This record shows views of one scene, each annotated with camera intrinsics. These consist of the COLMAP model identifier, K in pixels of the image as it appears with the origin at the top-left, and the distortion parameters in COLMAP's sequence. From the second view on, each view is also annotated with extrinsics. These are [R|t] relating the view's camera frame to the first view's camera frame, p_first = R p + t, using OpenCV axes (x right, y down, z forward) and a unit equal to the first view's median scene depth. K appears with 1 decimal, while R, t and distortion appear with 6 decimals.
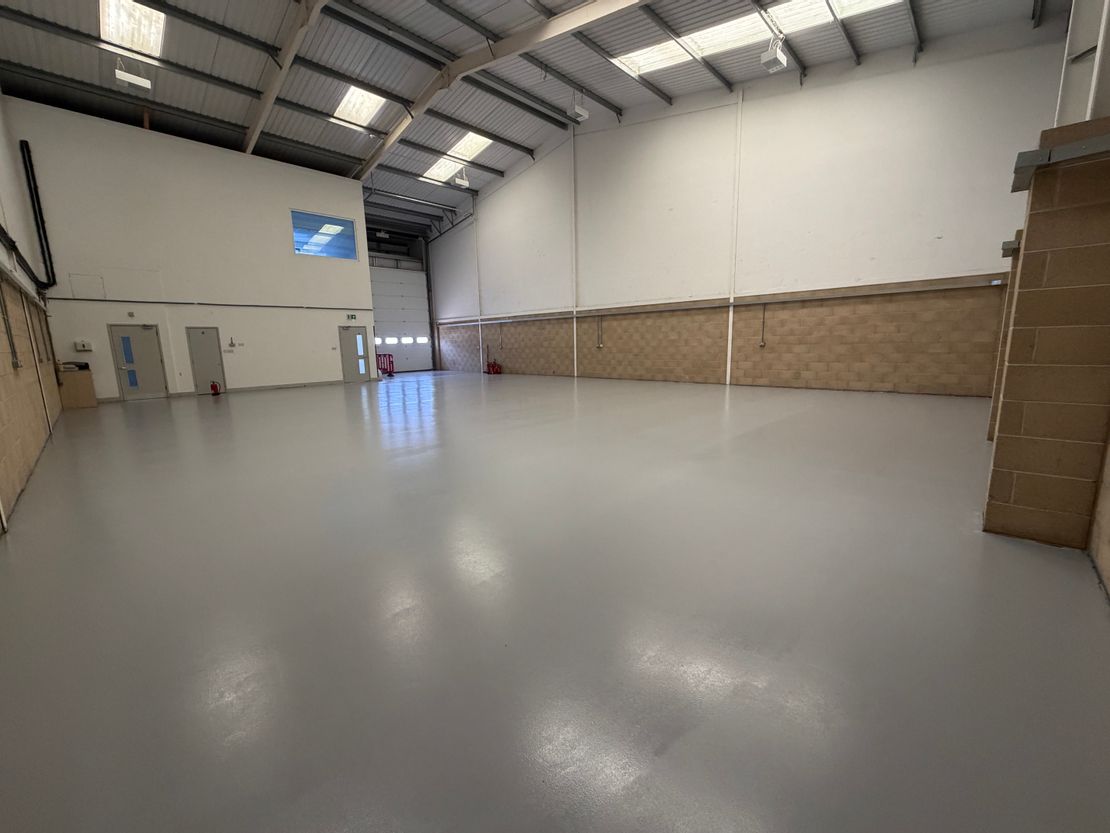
lens RADIAL K [[440.5, 0, 555.0], [0, 440.5, 416.5], [0, 0, 1]] dist [-0.002315, -0.000237]
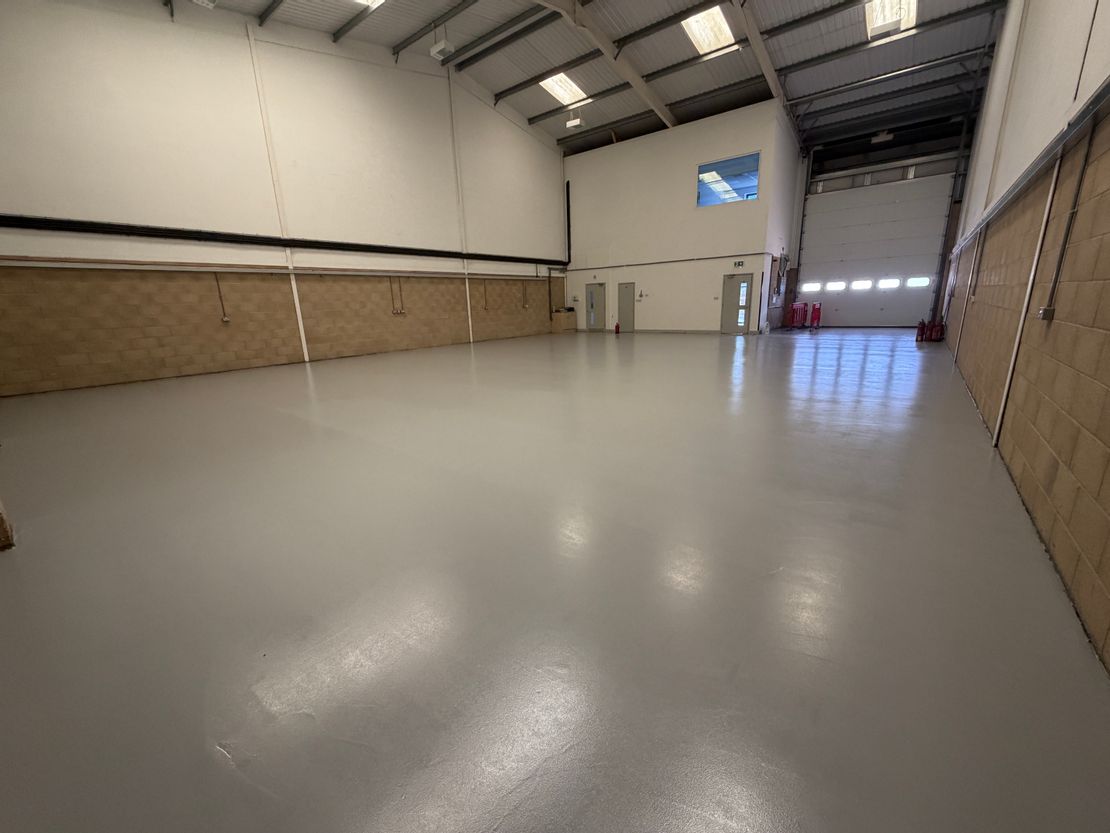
lens RADIAL K [[447.3, 0, 555.0], [0, 447.3, 416.5], [0, 0, 1]] dist [0.004168, 0.000056]
pose [[0.093912, 0.264249, -0.959871, 0.646916], [-0.136029, 0.958496, 0.250561, -0.124409], [0.986244, 0.107040, 0.125960, 0.657180]]
